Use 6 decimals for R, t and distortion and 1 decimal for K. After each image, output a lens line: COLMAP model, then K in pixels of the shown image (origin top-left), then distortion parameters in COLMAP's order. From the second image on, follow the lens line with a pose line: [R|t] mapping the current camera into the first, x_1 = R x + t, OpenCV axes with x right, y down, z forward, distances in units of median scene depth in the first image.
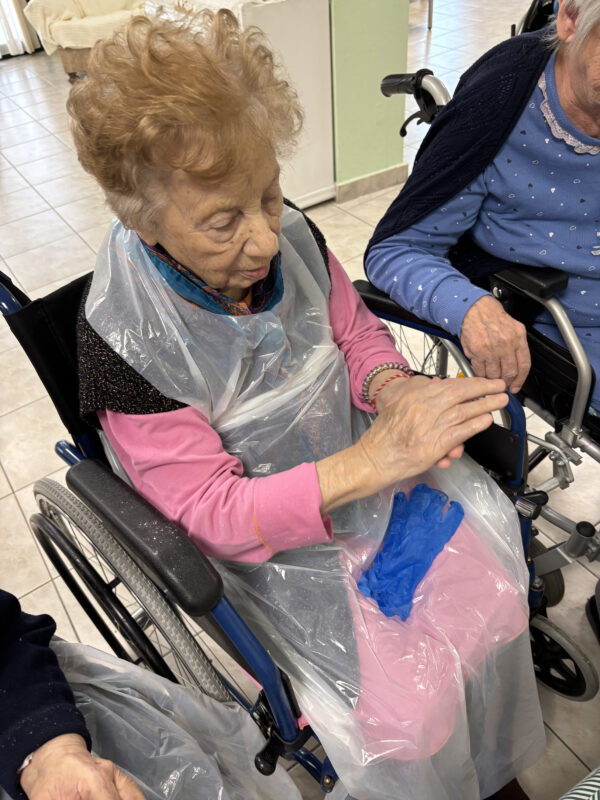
lens RADIAL K [[606.1, 0, 296.1], [0, 606.1, 388.9], [0, 0, 1]] dist [0.063108, -0.089441]
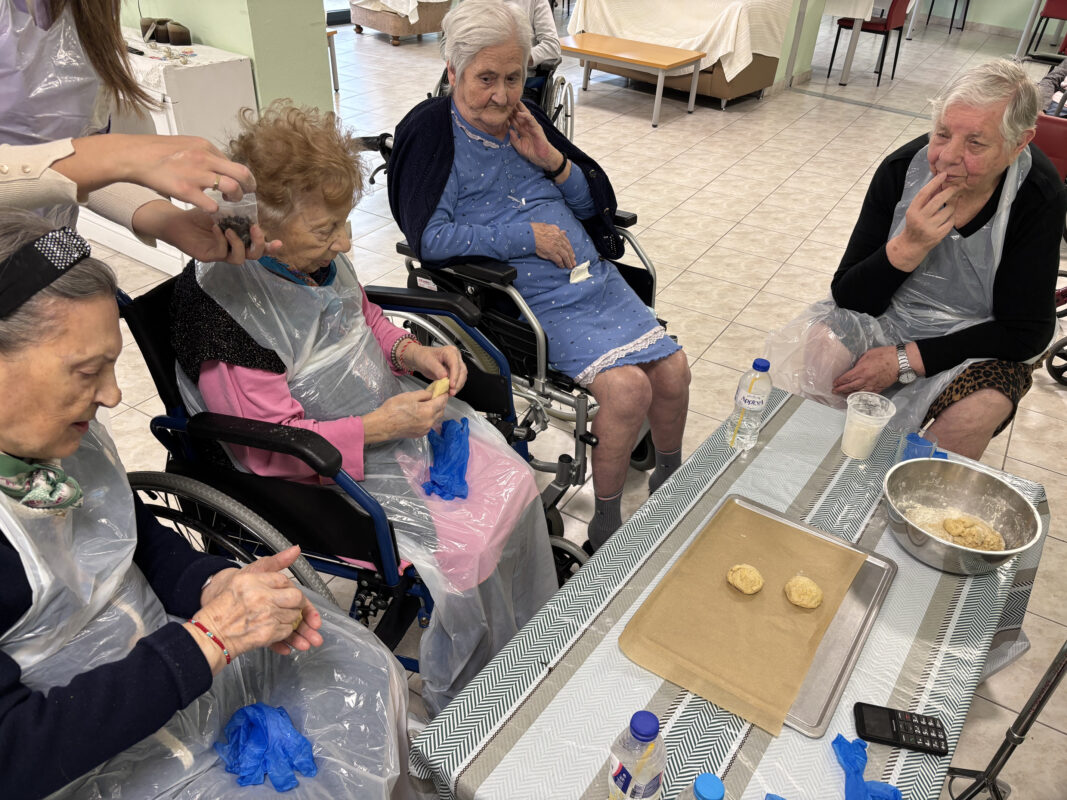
lens RADIAL K [[808.4, 0, 532.1], [0, 808.4, 374.8], [0, 0, 1]] dist [0.063108, -0.089441]
pose [[0.910050, -0.116622, 0.397755, -0.368782], [0.190343, 0.970022, -0.151087, 0.426950], [-0.368211, 0.213206, 0.904966, -0.819081]]
